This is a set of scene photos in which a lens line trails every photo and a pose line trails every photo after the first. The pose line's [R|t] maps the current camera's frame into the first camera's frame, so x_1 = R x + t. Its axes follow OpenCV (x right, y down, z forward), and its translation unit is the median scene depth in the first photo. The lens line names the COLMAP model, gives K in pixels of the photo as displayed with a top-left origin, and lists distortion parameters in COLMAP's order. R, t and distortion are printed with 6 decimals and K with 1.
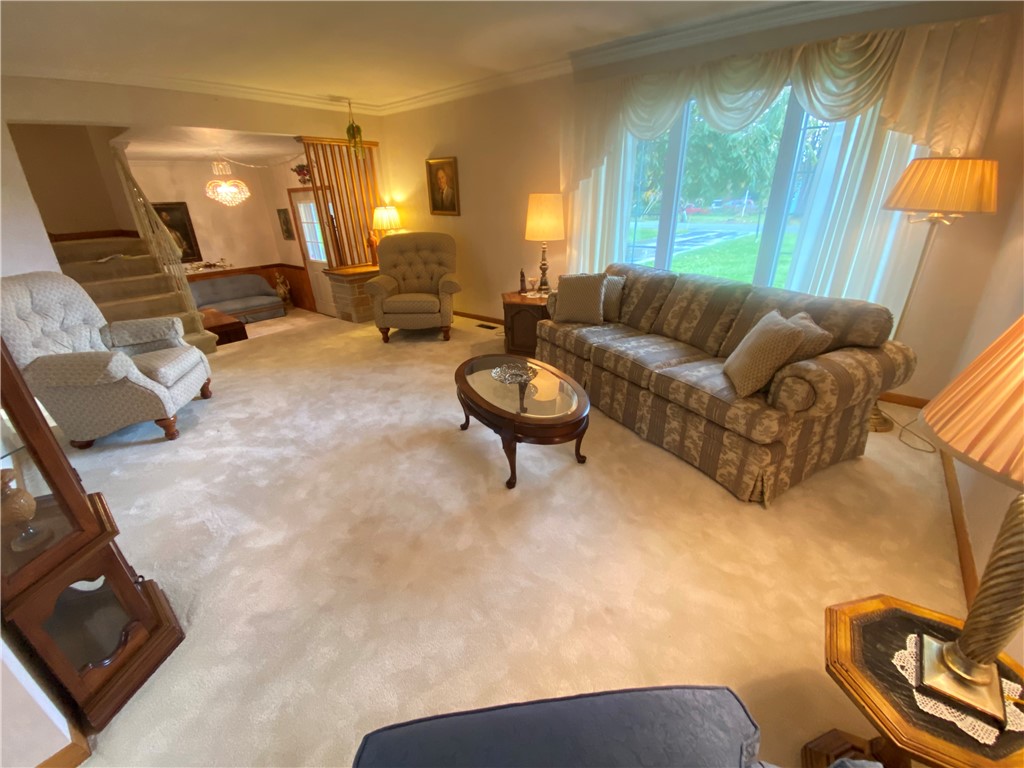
lens RADIAL K [[414.3, 0, 513.3], [0, 414.3, 385.3], [0, 0, 1]] dist [0.025473, -0.022720]
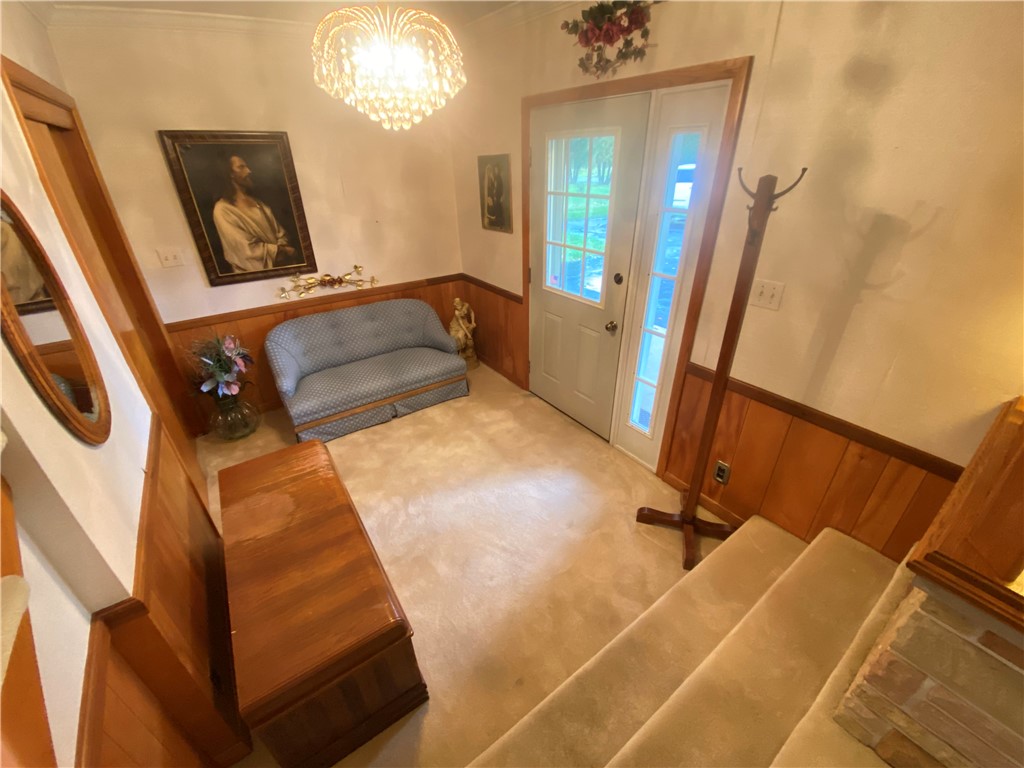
lens RADIAL K [[414.3, 0, 513.3], [0, 414.3, 385.3], [0, 0, 1]] dist [0.025473, -0.022720]
pose [[0.965989, 0.135141, -0.220460, -0.433586], [-0.115181, 0.988189, 0.101070, -0.252277], [0.231515, -0.072240, 0.970145, 0.616094]]
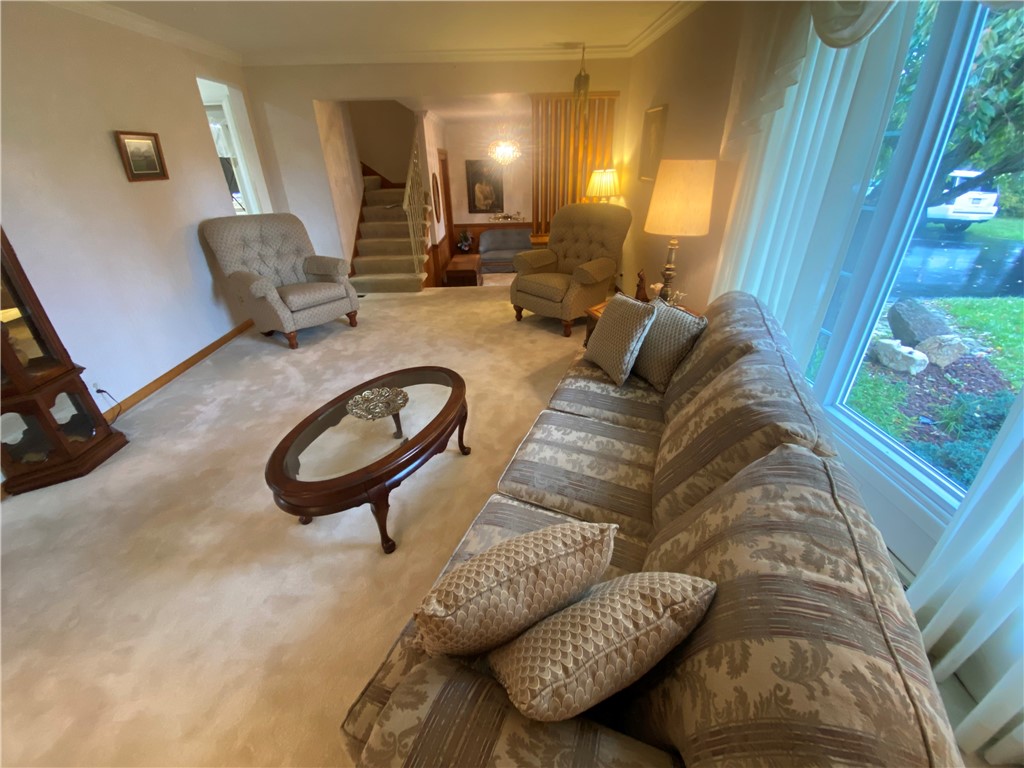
lens RADIAL K [[414.3, 0, 513.3], [0, 414.3, 385.3], [0, 0, 1]] dist [0.025473, -0.022720]
pose [[0.659578, 0.365093, -0.657012, 0.230620], [-0.303673, 0.929030, 0.211390, -0.103366], [0.687561, 0.060089, 0.723636, 0.201350]]
